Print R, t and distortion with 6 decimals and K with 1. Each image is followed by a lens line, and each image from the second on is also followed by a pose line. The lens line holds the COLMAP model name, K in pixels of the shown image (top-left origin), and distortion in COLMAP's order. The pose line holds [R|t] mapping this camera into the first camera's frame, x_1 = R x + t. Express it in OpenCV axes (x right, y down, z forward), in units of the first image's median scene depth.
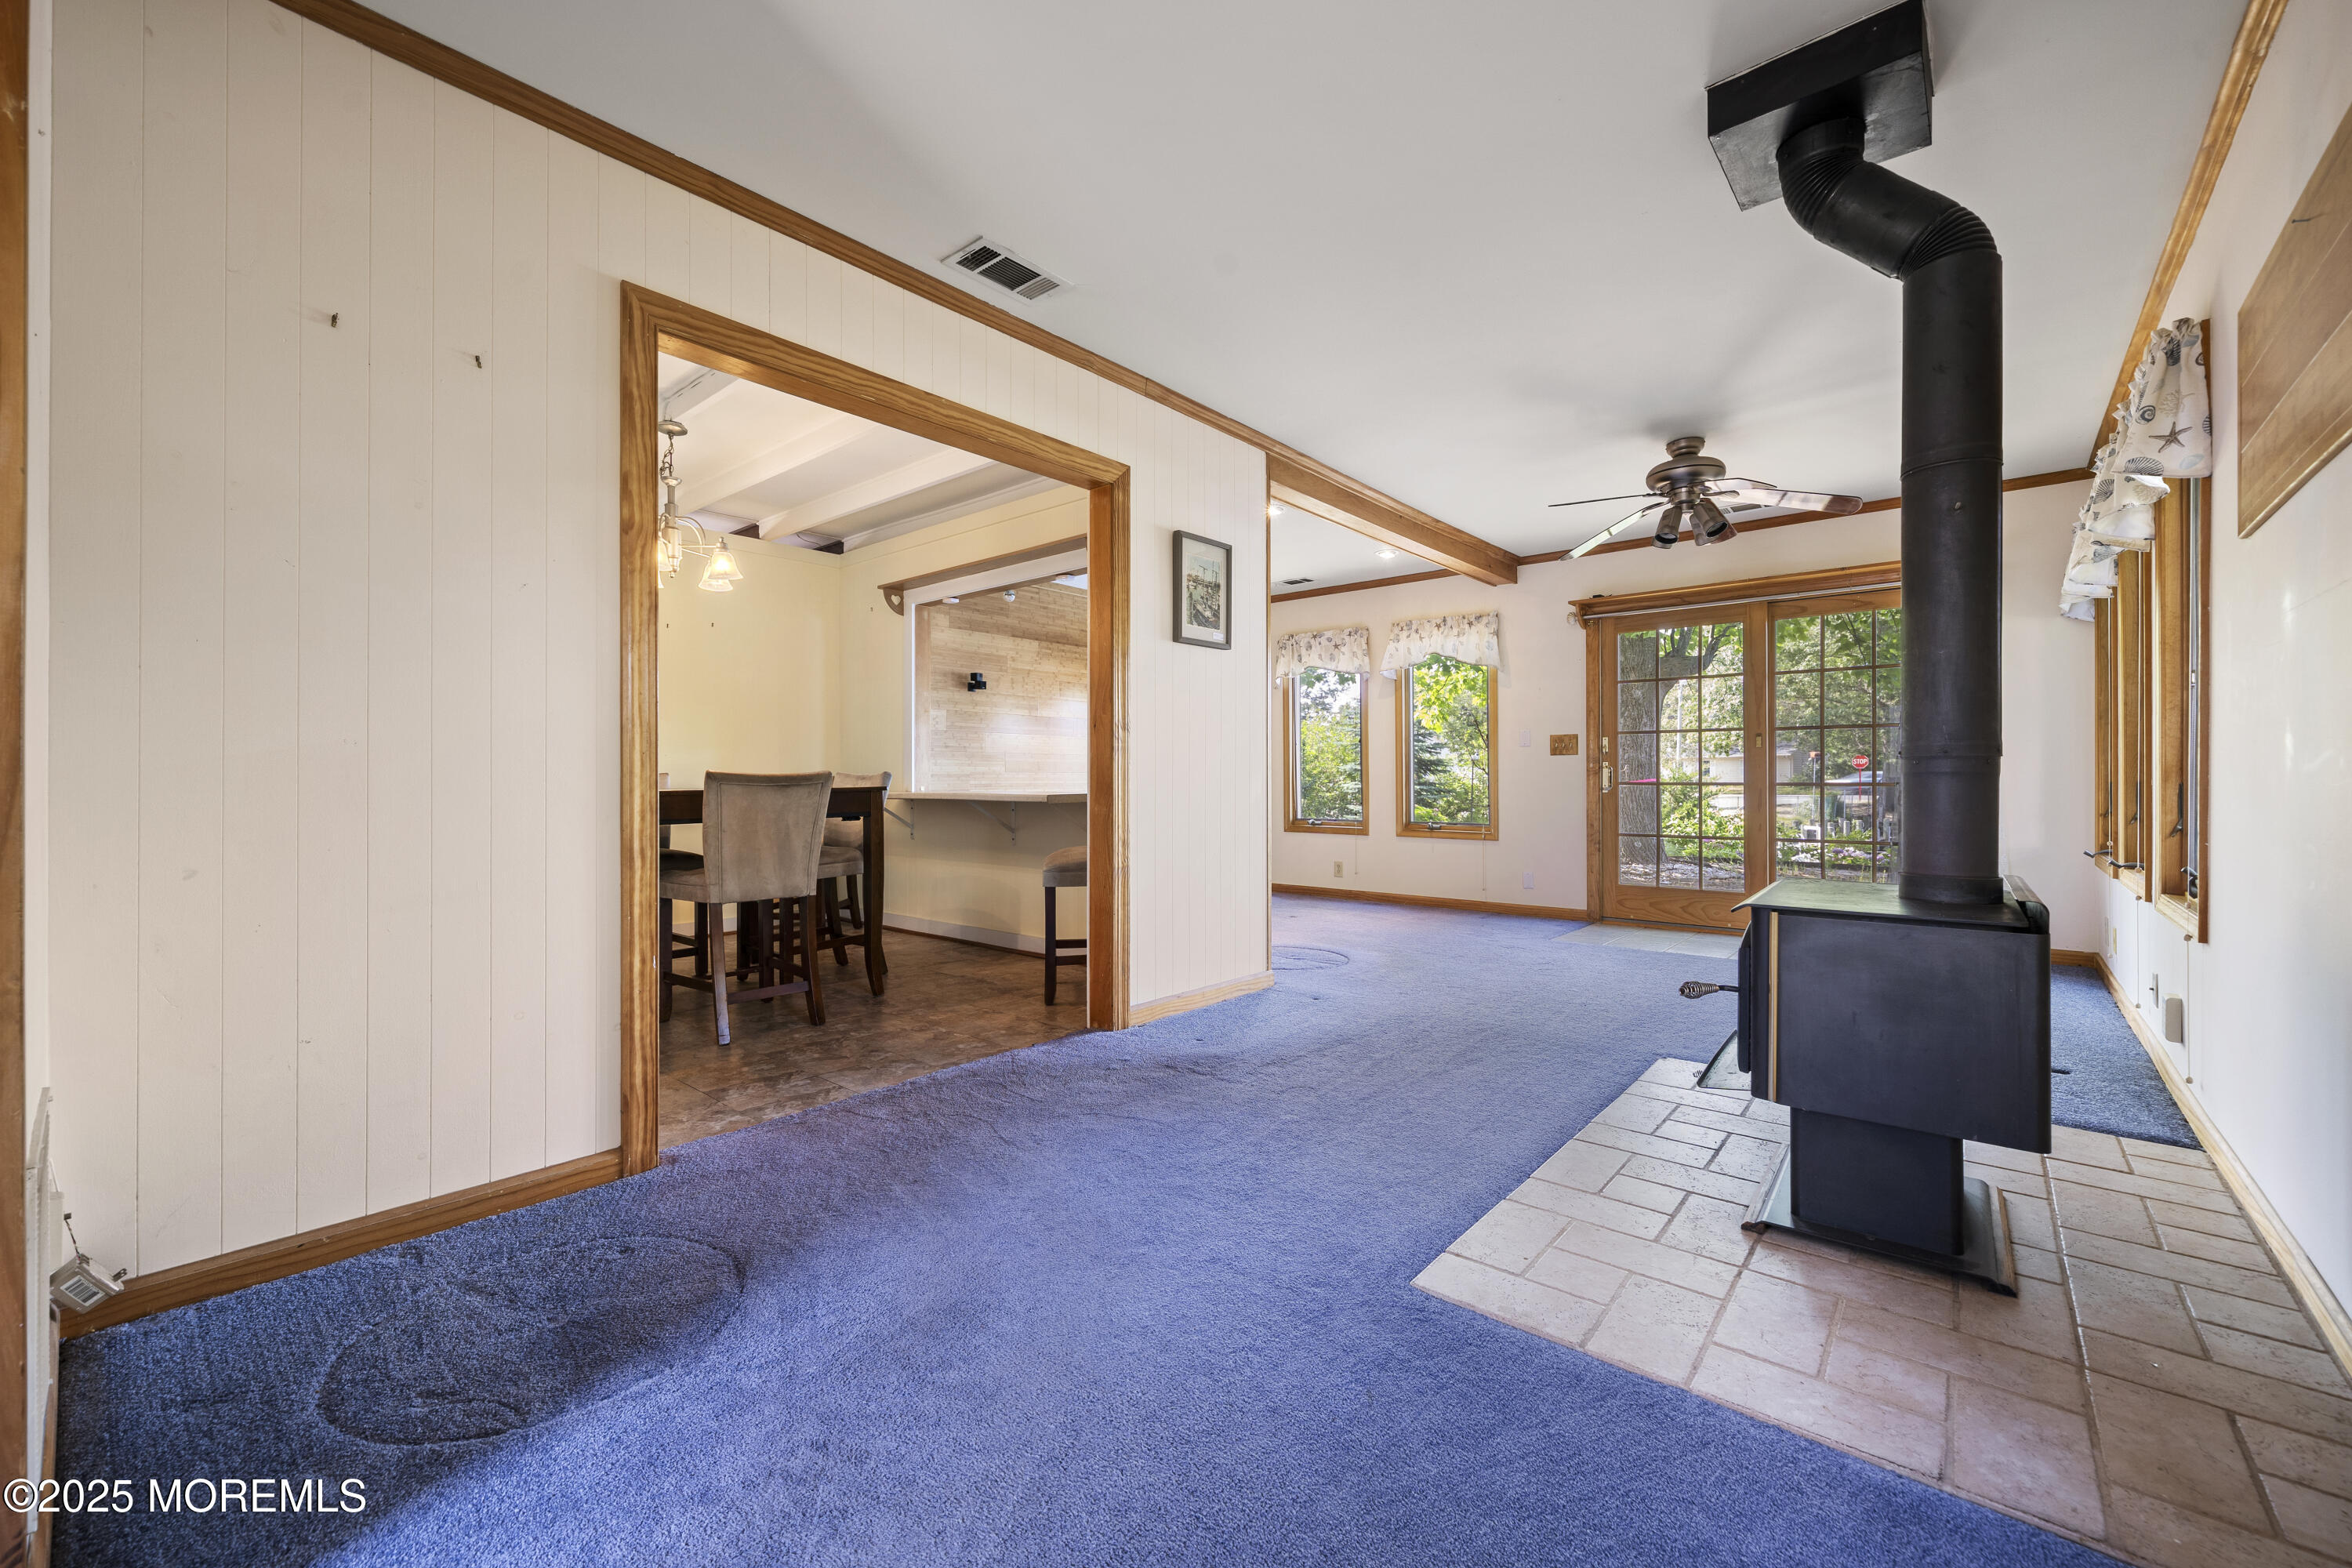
lens RADIAL K [[940.4, 0, 1161.4], [0, 940.4, 786.2], [0, 0, 1]] dist [-0.003234, 0.000641]
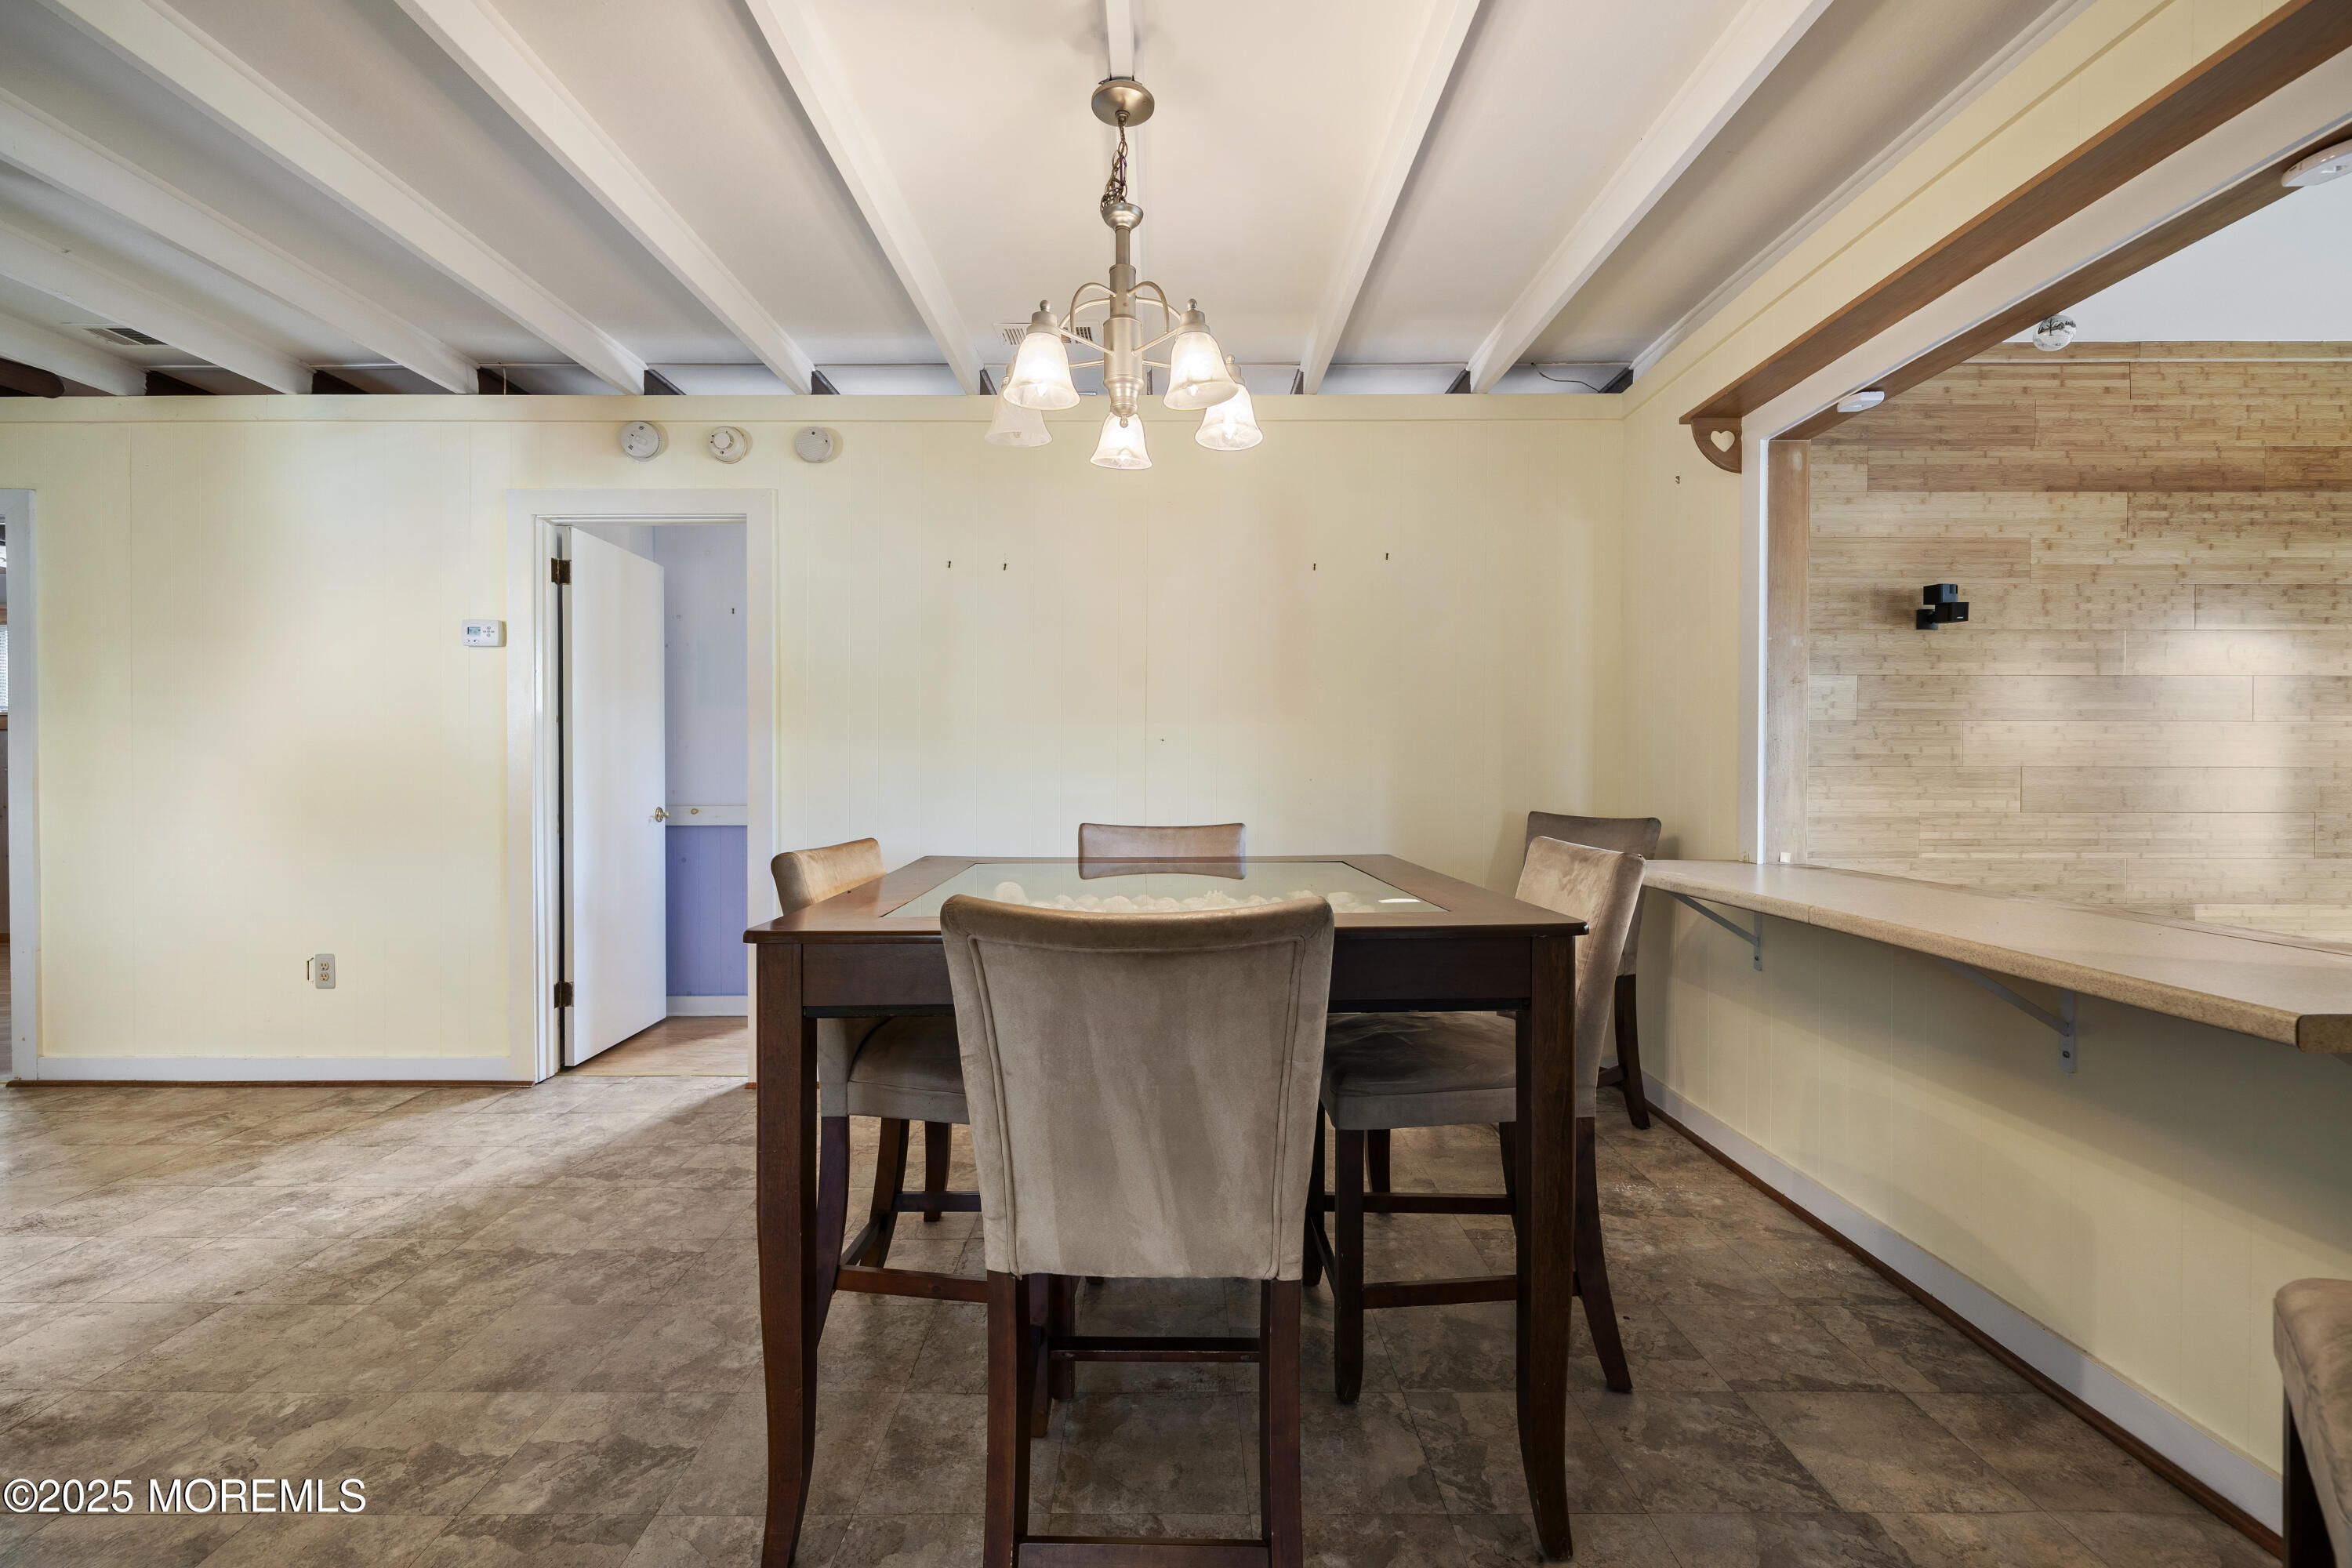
lens RADIAL K [[1021.9, 0, 1170.0], [0, 1021.9, 775.8], [0, 0, 1]] dist [-0.000214, 0.000910]
pose [[0.664505, 0.008595, -0.747234, -0.089339], [-0.006033, 0.999963, 0.006138, -0.037264], [0.747259, 0.000429, 0.664533, 0.471935]]
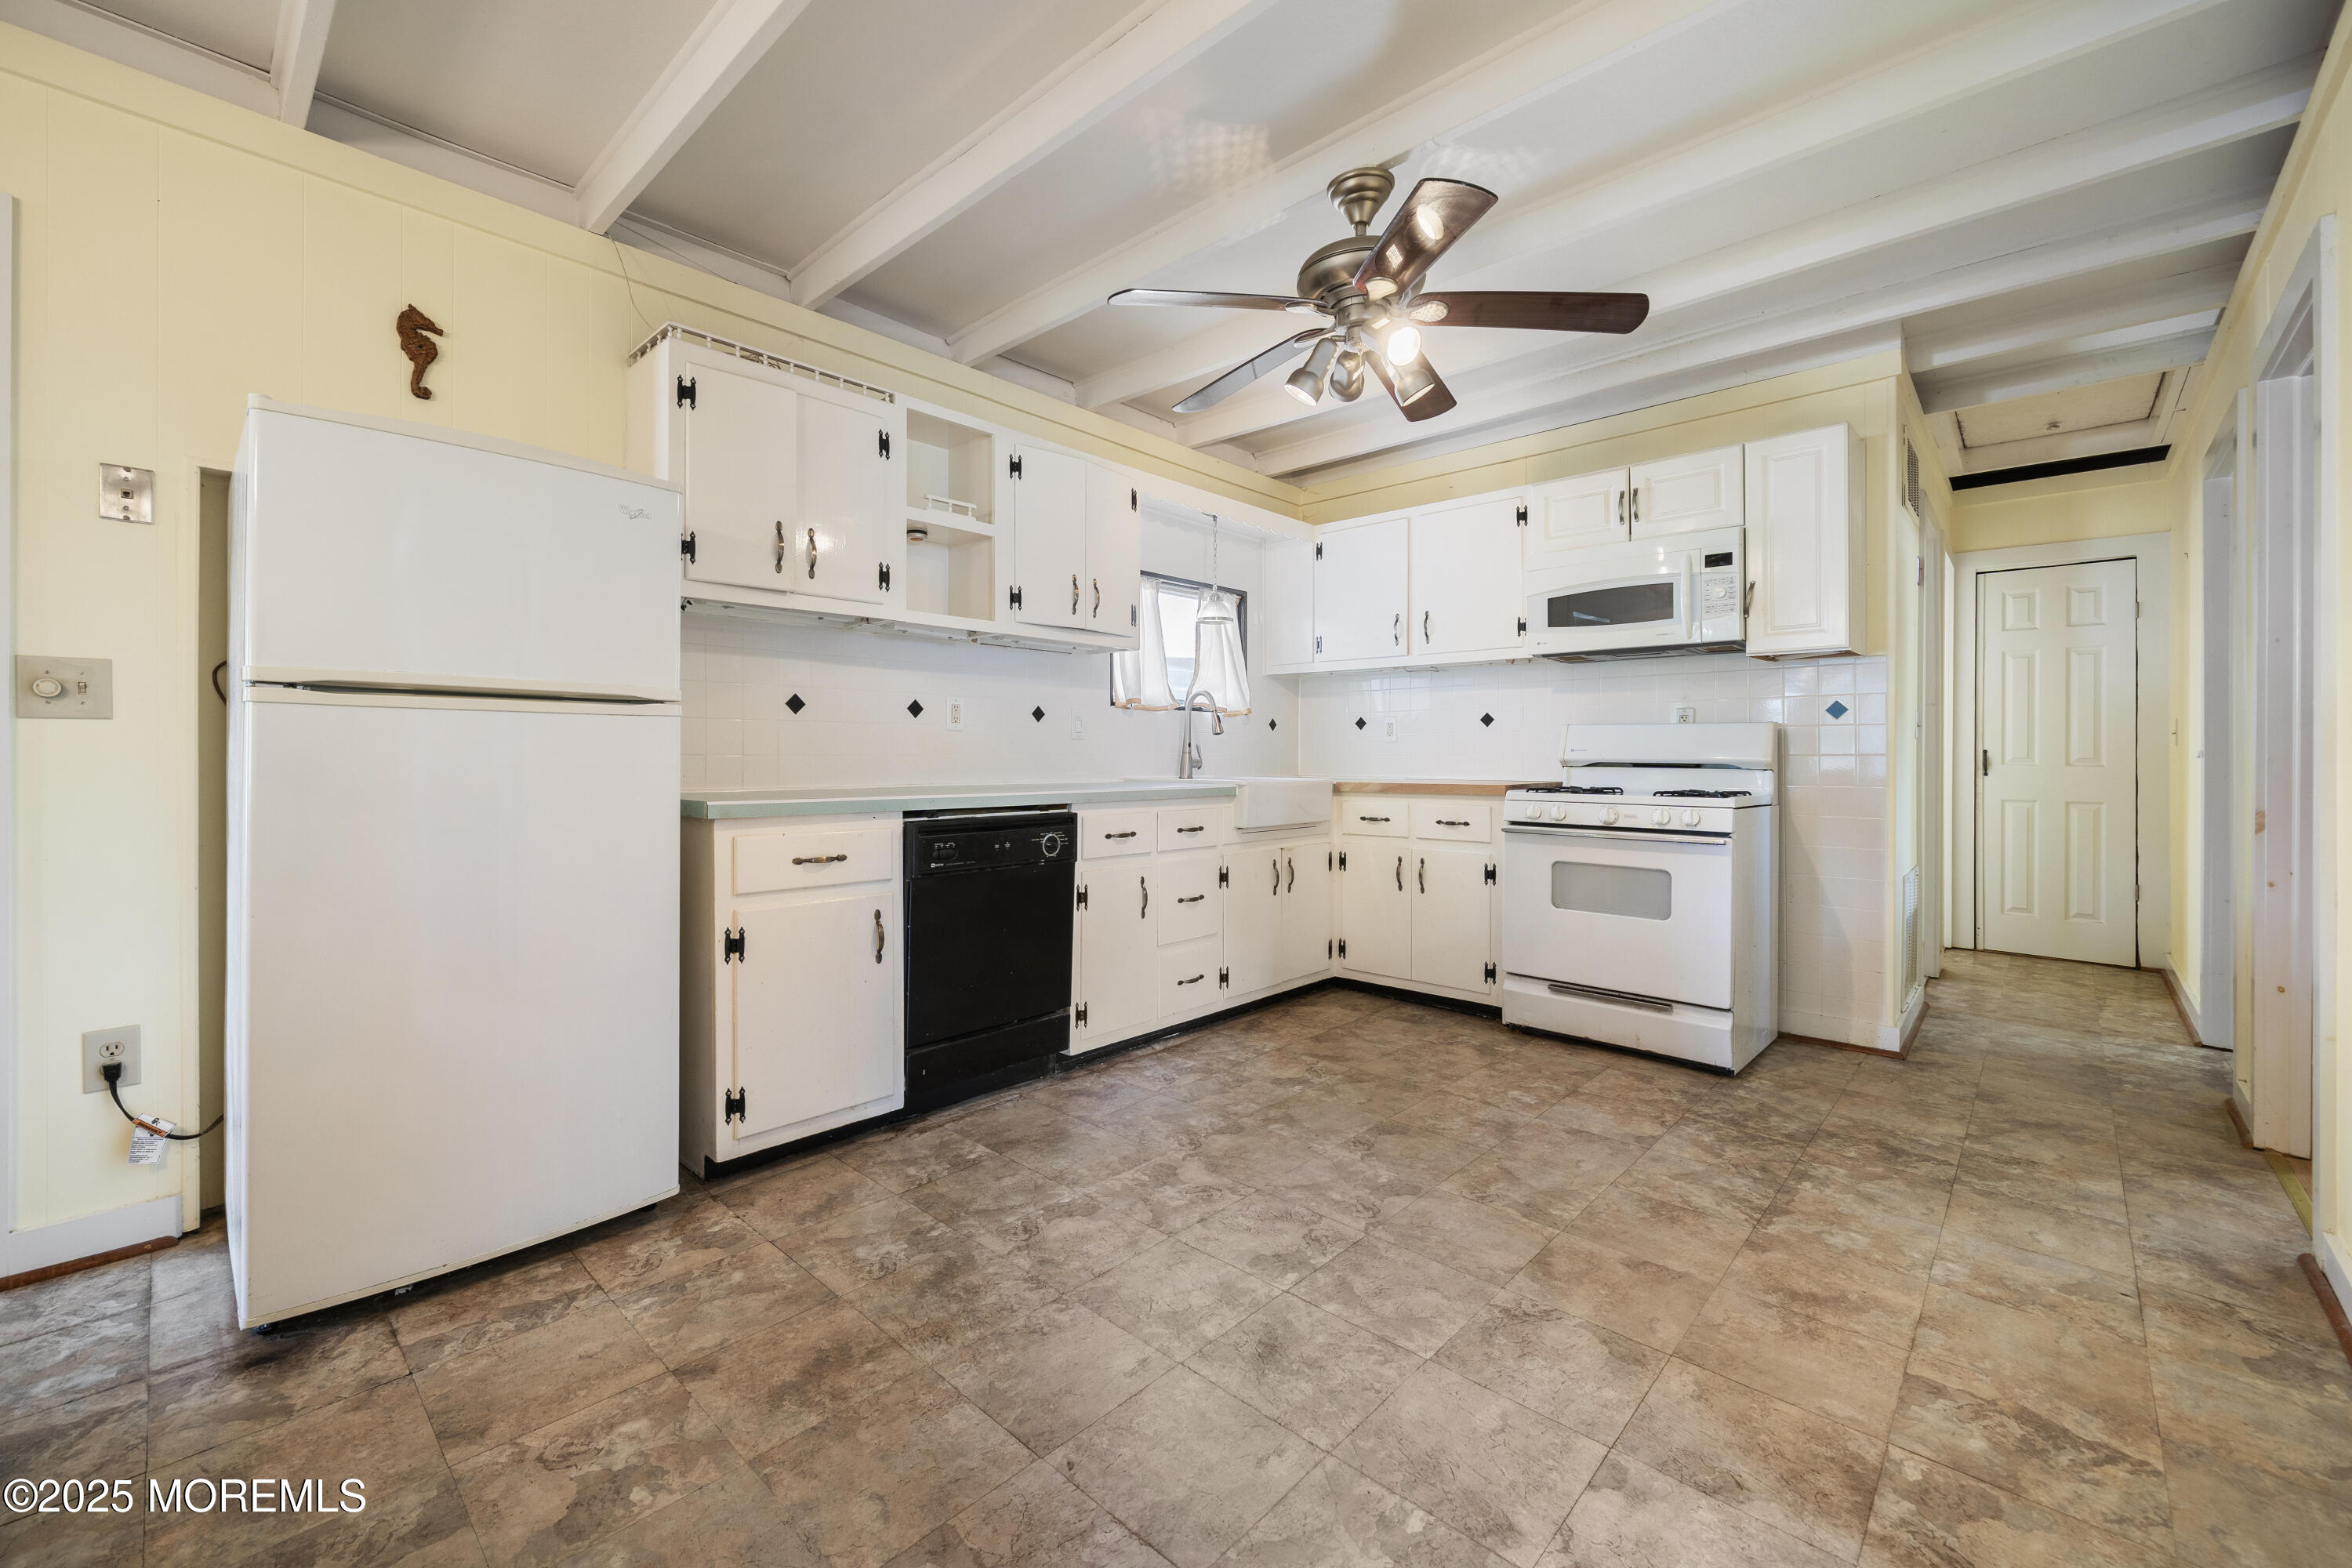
lens RADIAL K [[940.4, 0, 1170.7], [0, 940.4, 762.9], [0, 0, 1]] dist [-0.003234, 0.000641]
pose [[-0.999646, -0.002566, 0.026478, -0.640784], [-0.002110, 0.999849, 0.017223, -0.021336], [-0.026518, 0.017161, -0.999501, 0.701783]]
